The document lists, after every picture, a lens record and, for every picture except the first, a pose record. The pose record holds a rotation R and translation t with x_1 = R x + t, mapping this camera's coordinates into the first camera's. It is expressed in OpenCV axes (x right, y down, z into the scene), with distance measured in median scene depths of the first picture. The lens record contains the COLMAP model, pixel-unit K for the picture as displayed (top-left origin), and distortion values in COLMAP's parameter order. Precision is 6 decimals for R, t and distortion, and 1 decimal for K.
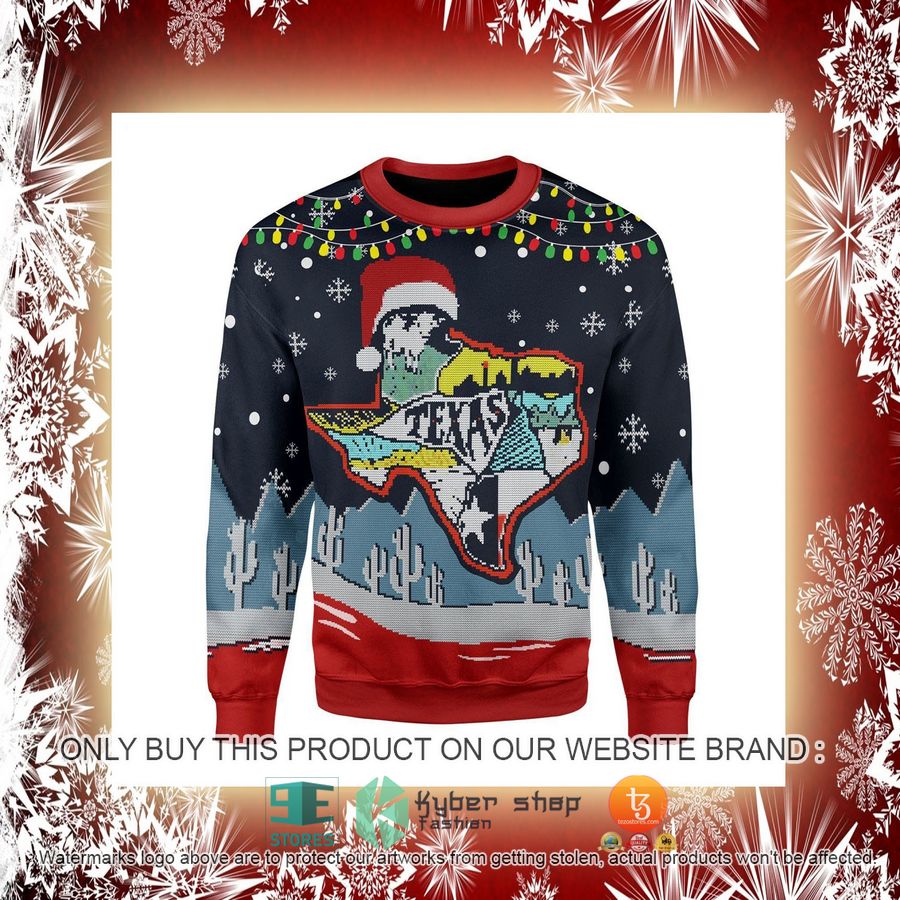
lens RADIAL K [[4012.4, 0, 450.0], [0, 4012.4, 450.0], [0, 0, 1]] dist [-0.002109, -0.113605]
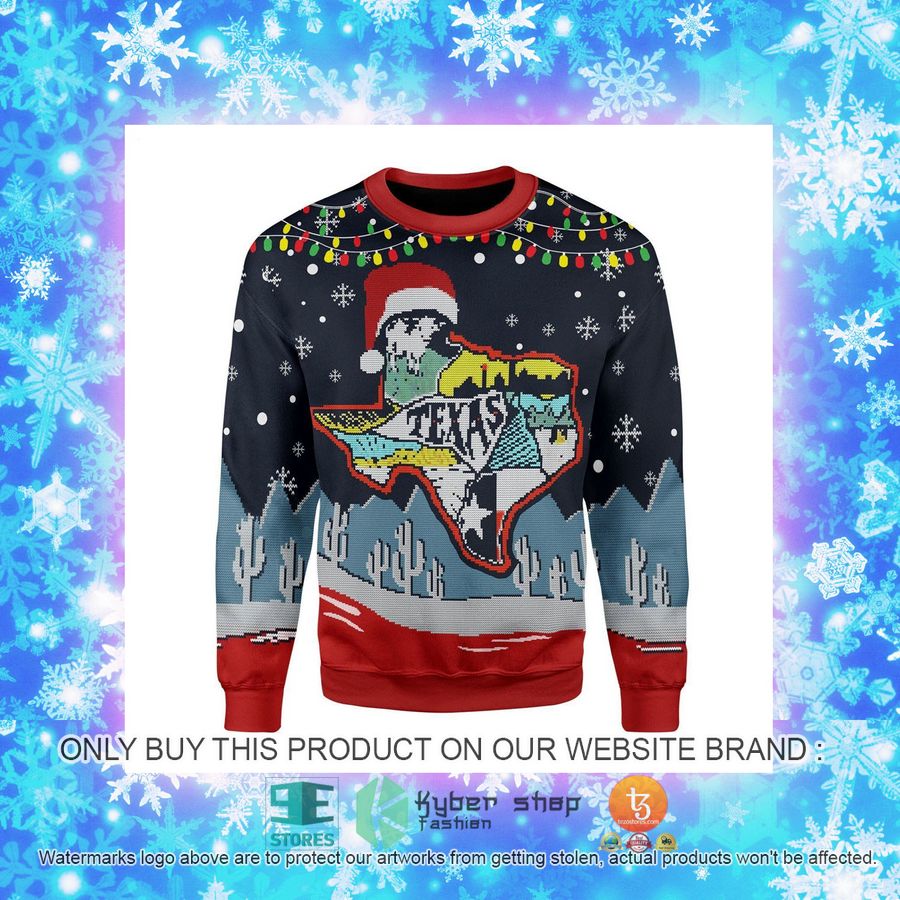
lens RADIAL K [[4012.4, 0, 450.0], [0, 4012.4, 450.0], [0, 0, 1]] dist [-0.002109, -0.113605]
pose [[1.000000, 0.000001, 0.000000, -0.000062], [-0.000001, 1.000000, 0.000001, 0.000236], [0.000000, -0.000001, 1.000000, -0.039817]]
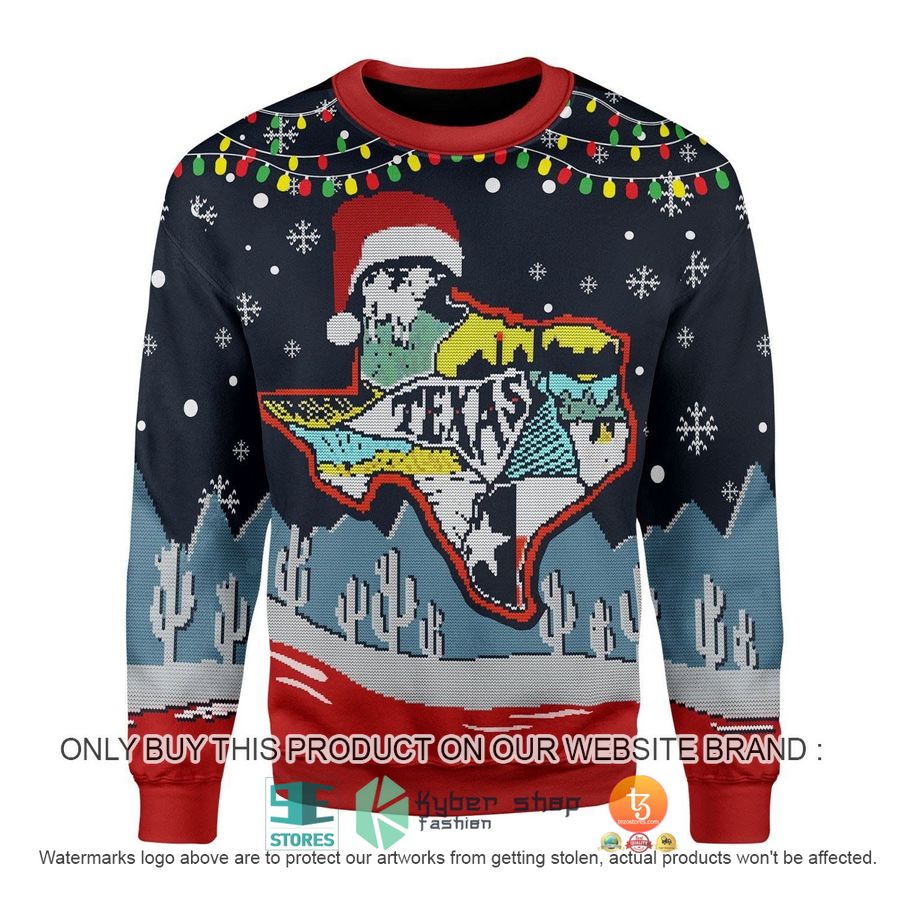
lens RADIAL K [[4012.4, 0, 450.0], [0, 4012.4, 450.0], [0, 0, 1]] dist [-0.002109, -0.113605]
pose [[1.000000, 0.000000, 0.000001, -0.000375], [0.000000, 1.000000, 0.000007, -0.000080], [-0.000001, -0.000007, 1.000000, 0.251338]]
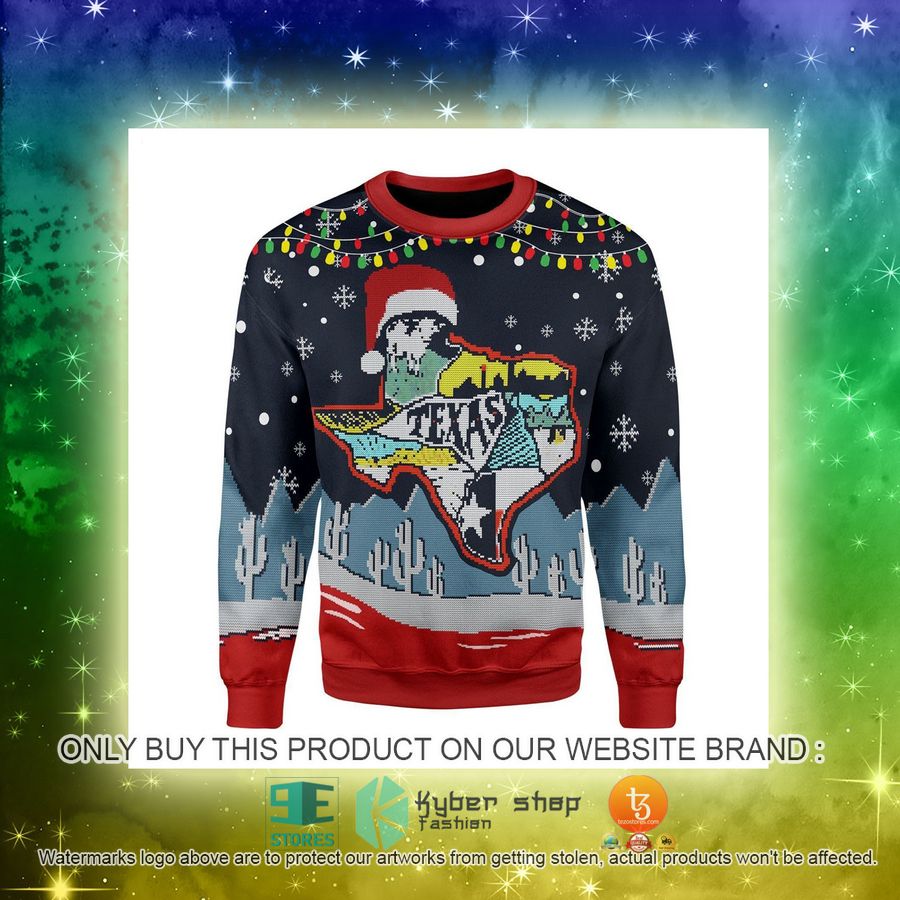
lens RADIAL K [[4012.4, 0, 450.0], [0, 4012.4, 450.0], [0, 0, 1]] dist [-0.002109, -0.113605]
pose [[1.000000, -0.000023, 0.000001, 0.000019], [0.000023, 1.000000, -0.000001, 0.000320], [-0.000001, 0.000001, 1.000000, -0.052481]]
